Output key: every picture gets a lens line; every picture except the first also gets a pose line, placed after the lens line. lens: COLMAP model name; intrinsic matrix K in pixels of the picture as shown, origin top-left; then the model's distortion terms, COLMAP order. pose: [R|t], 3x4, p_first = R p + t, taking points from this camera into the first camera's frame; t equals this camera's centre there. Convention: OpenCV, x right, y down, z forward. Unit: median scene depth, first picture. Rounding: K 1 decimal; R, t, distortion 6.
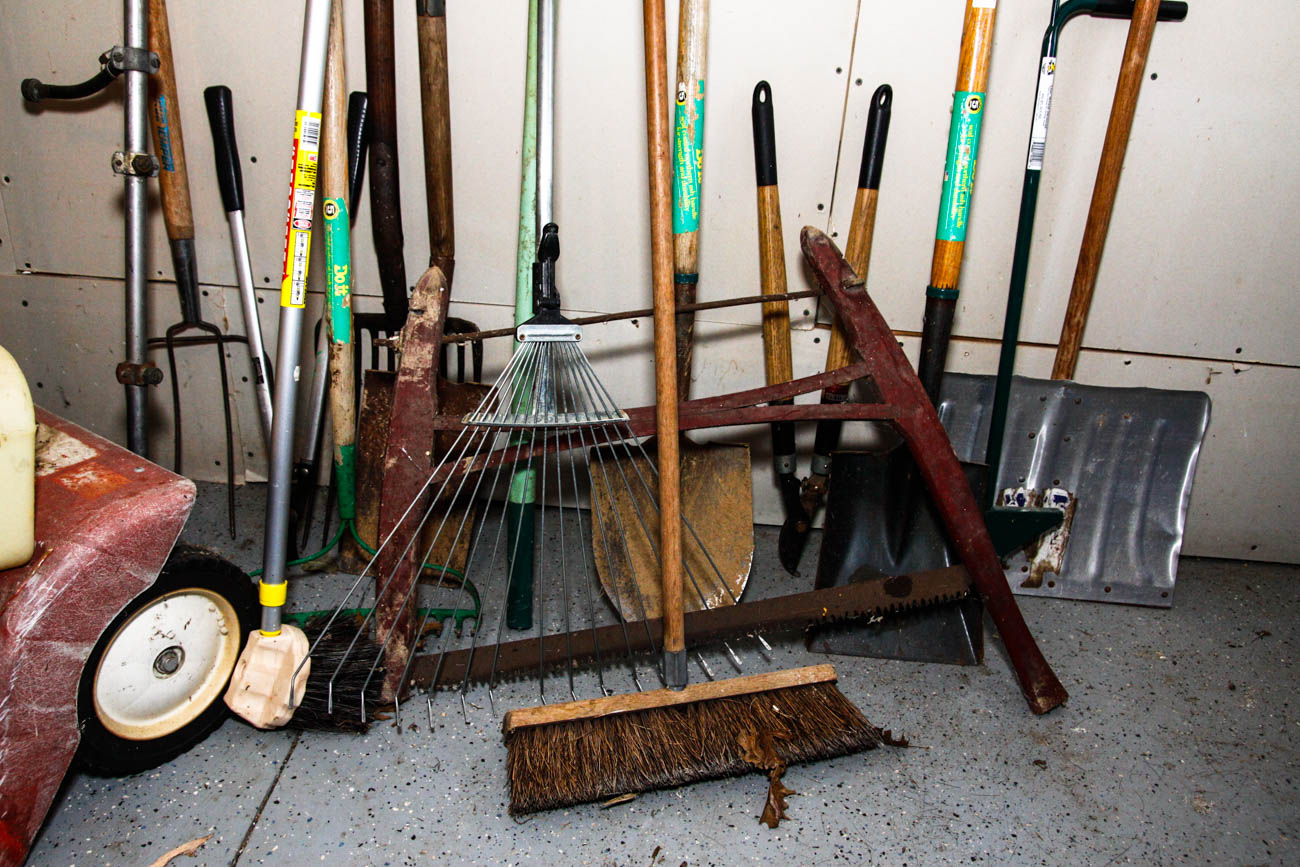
lens RADIAL K [[1015.0, 0, 650.0], [0, 1015.0, 433.5], [0, 0, 1]] dist [-0.130765, 0.113614]
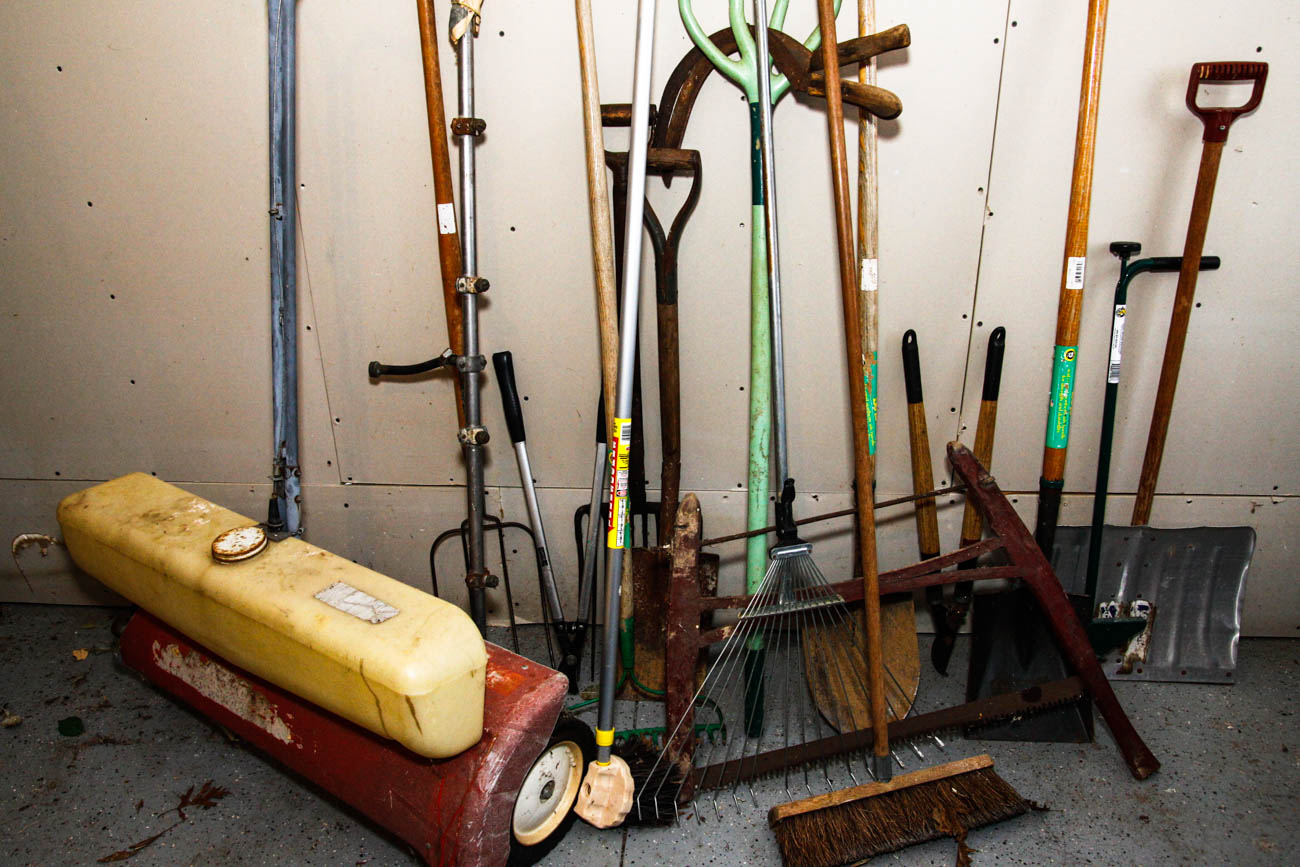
lens RADIAL K [[1015.0, 0, 650.0], [0, 1015.0, 433.5], [0, 0, 1]] dist [-0.130765, 0.113614]
pose [[0.996585, -0.066460, -0.049003, -0.191241], [0.066405, 0.997789, -0.002739, -0.242356], [0.049077, -0.000525, 0.998795, -0.406173]]
